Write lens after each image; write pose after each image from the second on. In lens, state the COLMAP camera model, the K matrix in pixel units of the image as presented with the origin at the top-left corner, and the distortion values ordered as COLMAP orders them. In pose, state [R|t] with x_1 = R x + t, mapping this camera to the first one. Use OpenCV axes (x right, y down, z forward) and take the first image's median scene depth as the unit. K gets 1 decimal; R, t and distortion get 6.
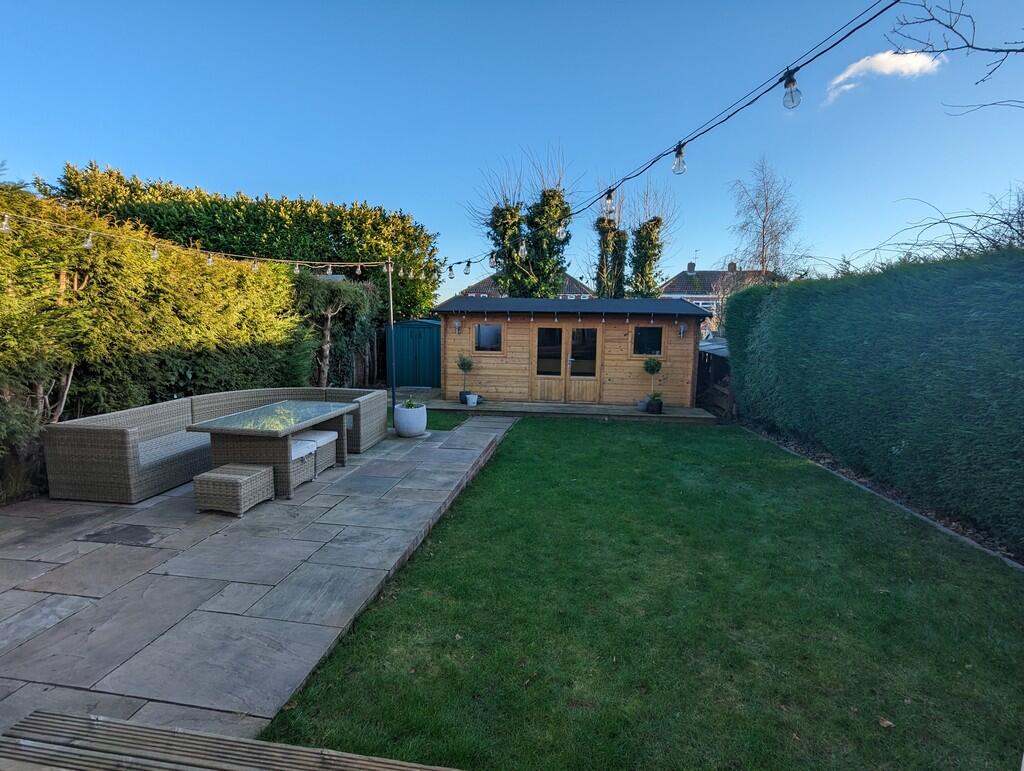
lens RADIAL K [[485.8, 0, 515.4], [0, 485.8, 383.4], [0, 0, 1]] dist [-0.001511, 0.000448]
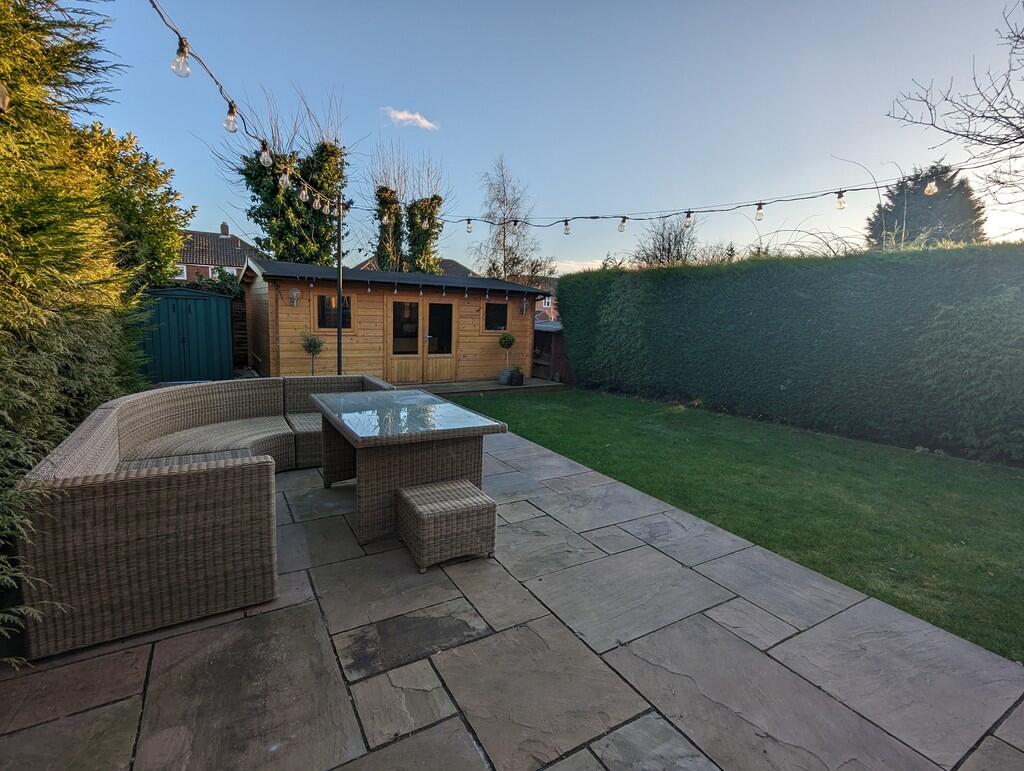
lens RADIAL K [[485.8, 0, 513.0], [0, 485.8, 380.1], [0, 0, 1]] dist [-0.001511, 0.000448]
pose [[0.782693, -0.075144, 0.617856, -0.342307], [0.058850, 0.997173, 0.046727, 0.000274], [-0.619620, -0.000212, 0.784902, 0.163572]]
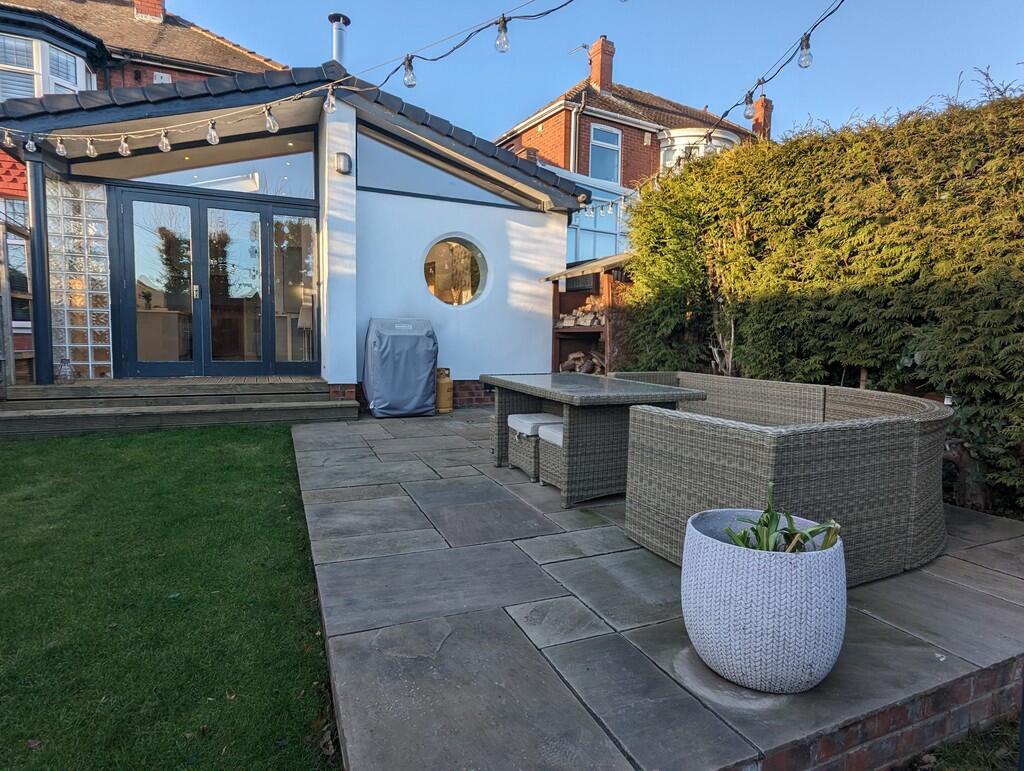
lens RADIAL K [[554.6, 0, 515.4], [0, 554.6, 381.2], [0, 0, 1]] dist [-0.004397, -0.000112]
pose [[-0.851565, 0.009279, -0.524167, 0.000869], [-0.100365, 0.978464, 0.180375, -0.031272], [0.514552, 0.206210, -0.832294, 0.712179]]
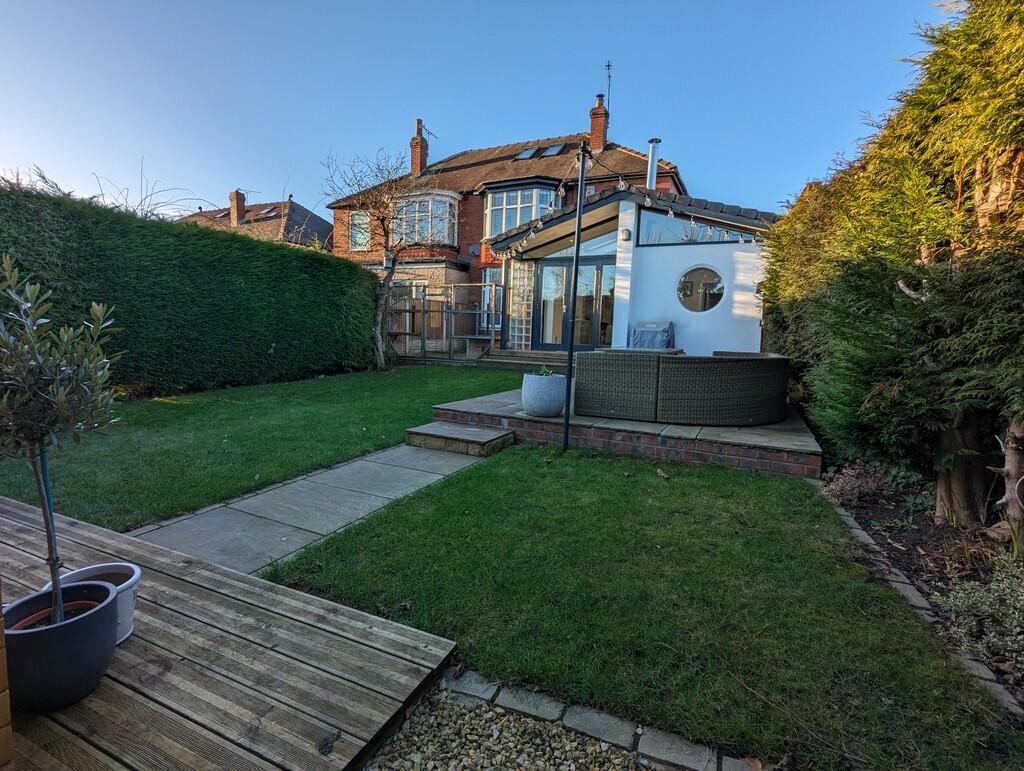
lens RADIAL K [[485.8, 0, 516.8], [0, 485.8, 384.9], [0, 0, 1]] dist [-0.001511, 0.000448]
pose [[-0.951308, -0.082347, 0.297039, -0.247958], [-0.011021, 0.972125, 0.234203, -0.068267], [-0.308045, 0.219526, -0.925698, 1.061455]]
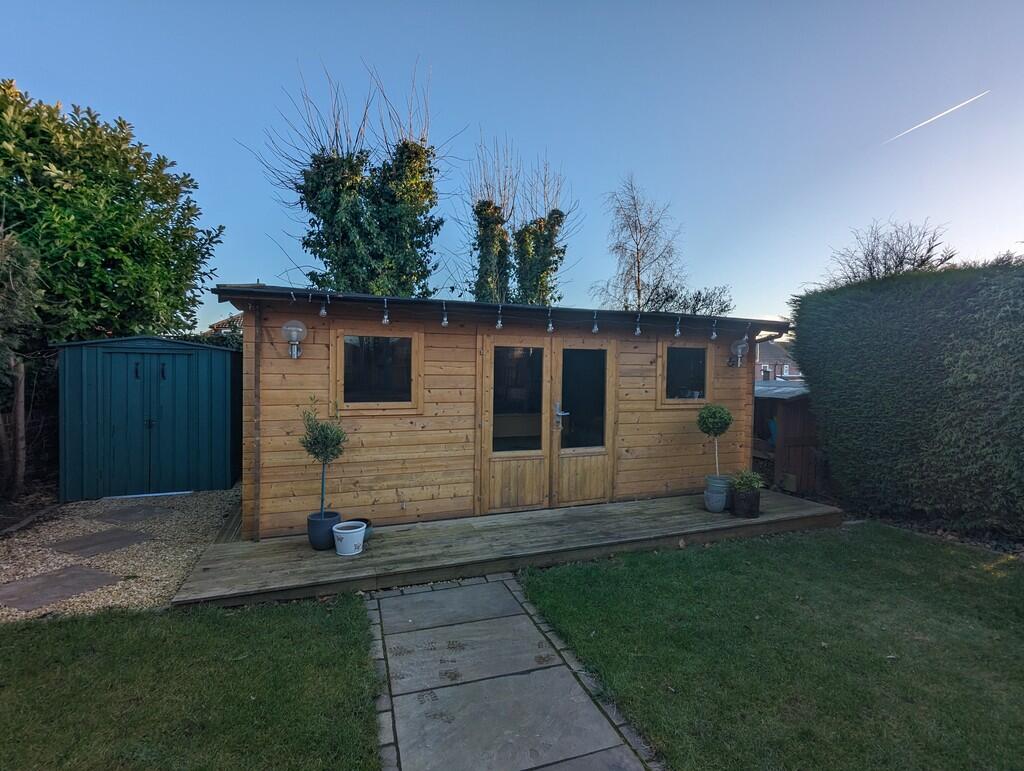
lens RADIAL K [[485.8, 0, 514.7], [0, 485.8, 378.8], [0, 0, 1]] dist [-0.001511, 0.000448]
pose [[0.892445, -0.012794, 0.450975, -0.139185], [0.061593, 0.993694, -0.093696, -0.041786], [-0.446933, 0.111395, 0.887605, 0.595531]]
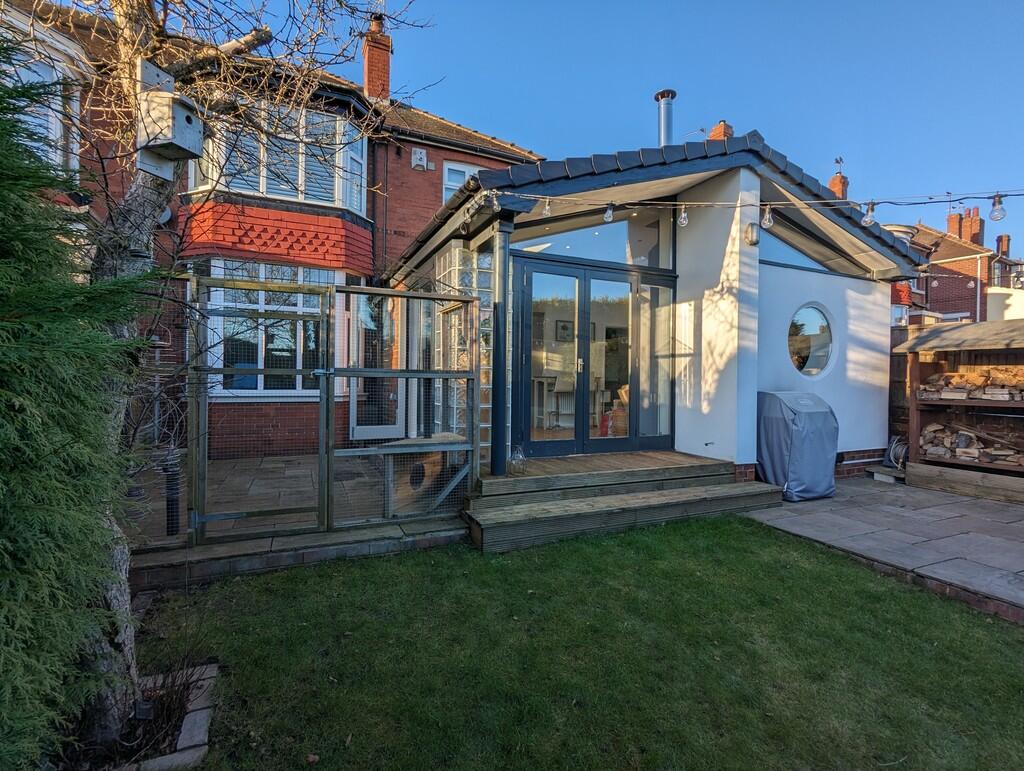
lens RADIAL K [[485.8, 0, 514.2], [0, 485.8, 382.8], [0, 0, 1]] dist [-0.001511, 0.000448]
pose [[-0.847492, -0.025044, -0.530217, 0.304230], [-0.097139, 0.989335, 0.108535, -0.013809], [0.521844, 0.143487, -0.840886, 0.400957]]
